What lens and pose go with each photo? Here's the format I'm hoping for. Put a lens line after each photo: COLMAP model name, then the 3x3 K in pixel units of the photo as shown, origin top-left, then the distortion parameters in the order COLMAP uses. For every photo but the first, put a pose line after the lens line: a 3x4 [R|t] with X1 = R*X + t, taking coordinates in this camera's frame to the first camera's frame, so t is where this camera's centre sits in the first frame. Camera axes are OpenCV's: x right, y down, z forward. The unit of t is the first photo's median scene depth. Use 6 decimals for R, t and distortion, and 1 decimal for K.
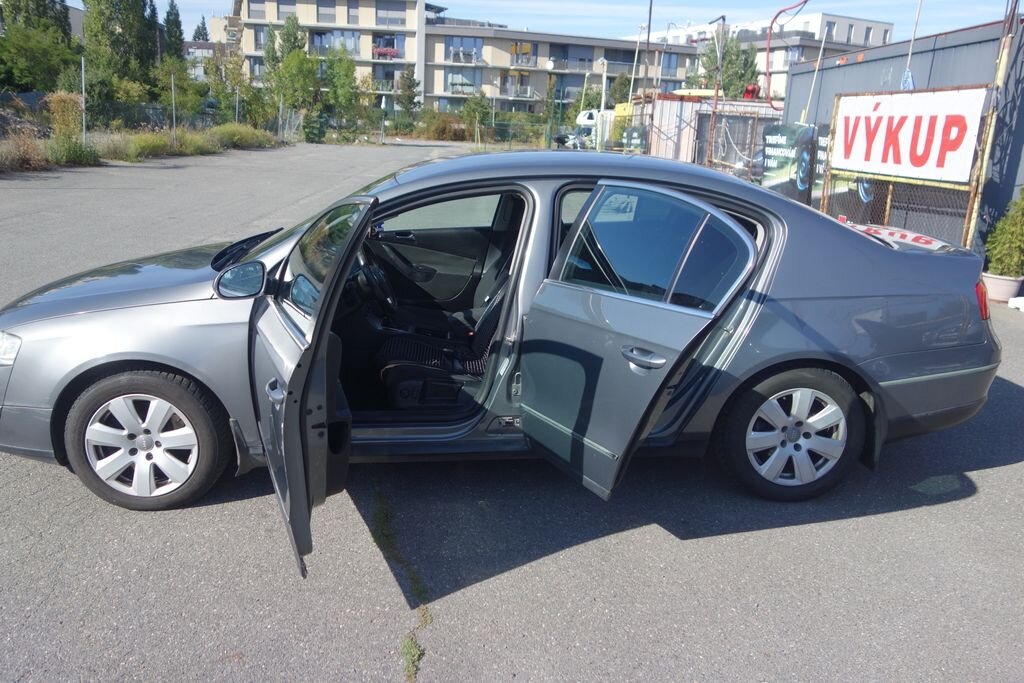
lens RADIAL K [[817.6, 0, 512.0], [0, 817.6, 341.5], [0, 0, 1]] dist [0.003750, 0.004449]
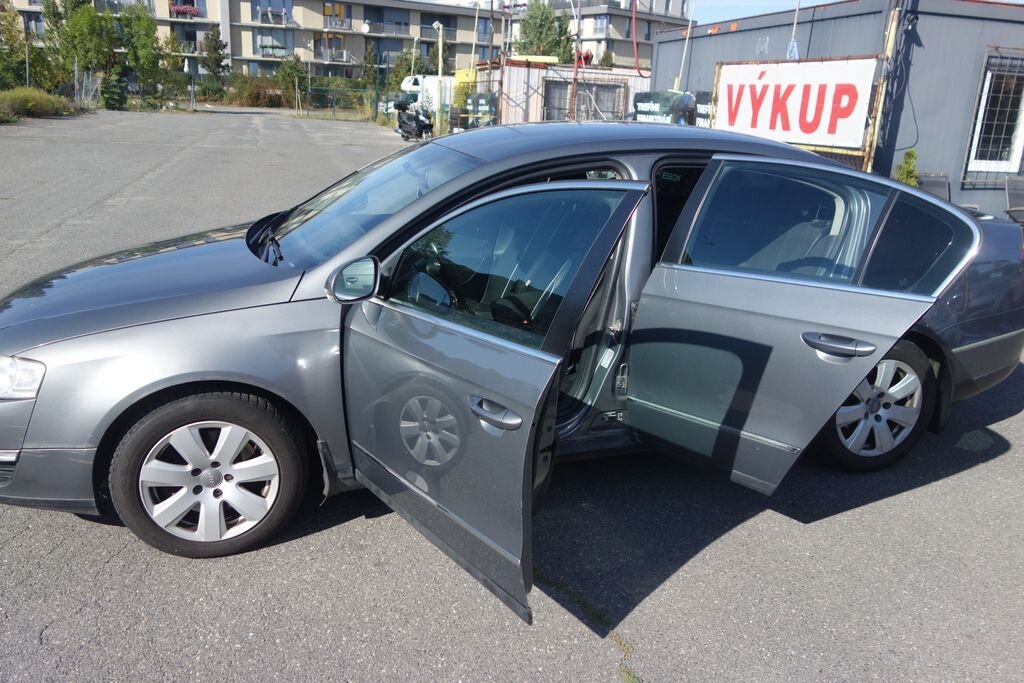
lens RADIAL K [[817.6, 0, 512.0], [0, 817.6, 341.5], [0, 0, 1]] dist [0.003750, 0.004449]
pose [[0.975327, -0.061966, 0.211892, -0.077569], [0.053739, 0.997569, 0.044374, -0.008797], [-0.214127, -0.031892, 0.976285, 0.029744]]
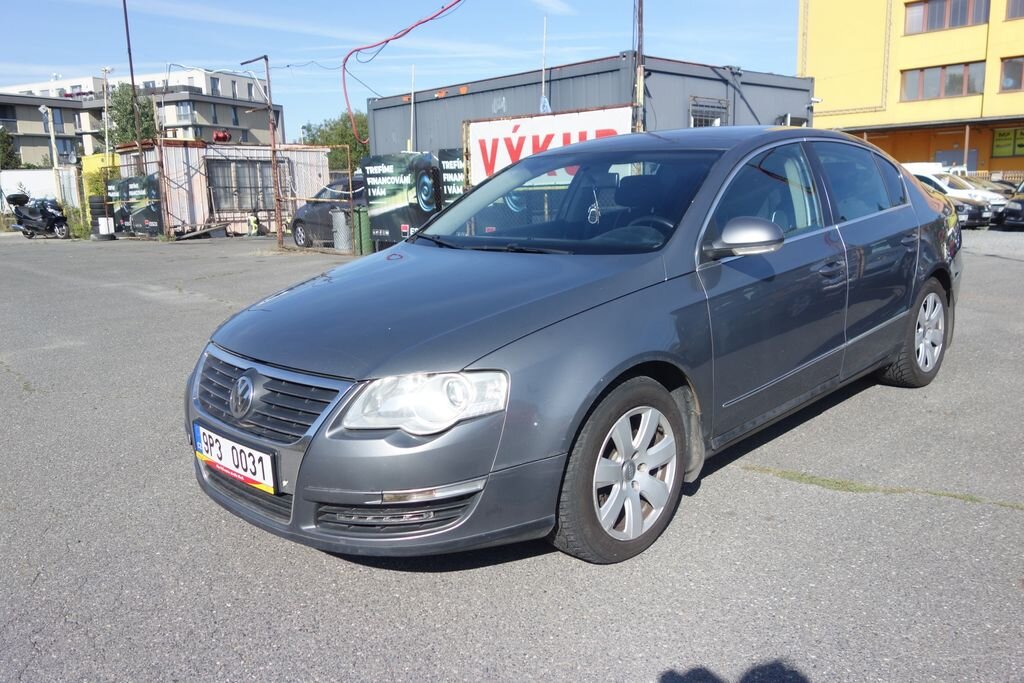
lens RADIAL K [[817.6, 0, 512.0], [0, 817.6, 341.5], [0, 0, 1]] dist [0.003750, 0.004449]
pose [[0.755689, -0.182993, 0.628846, -0.249635], [0.222738, 0.974747, 0.015984, -0.009582], [-0.615891, 0.127989, 0.777366, 0.104071]]
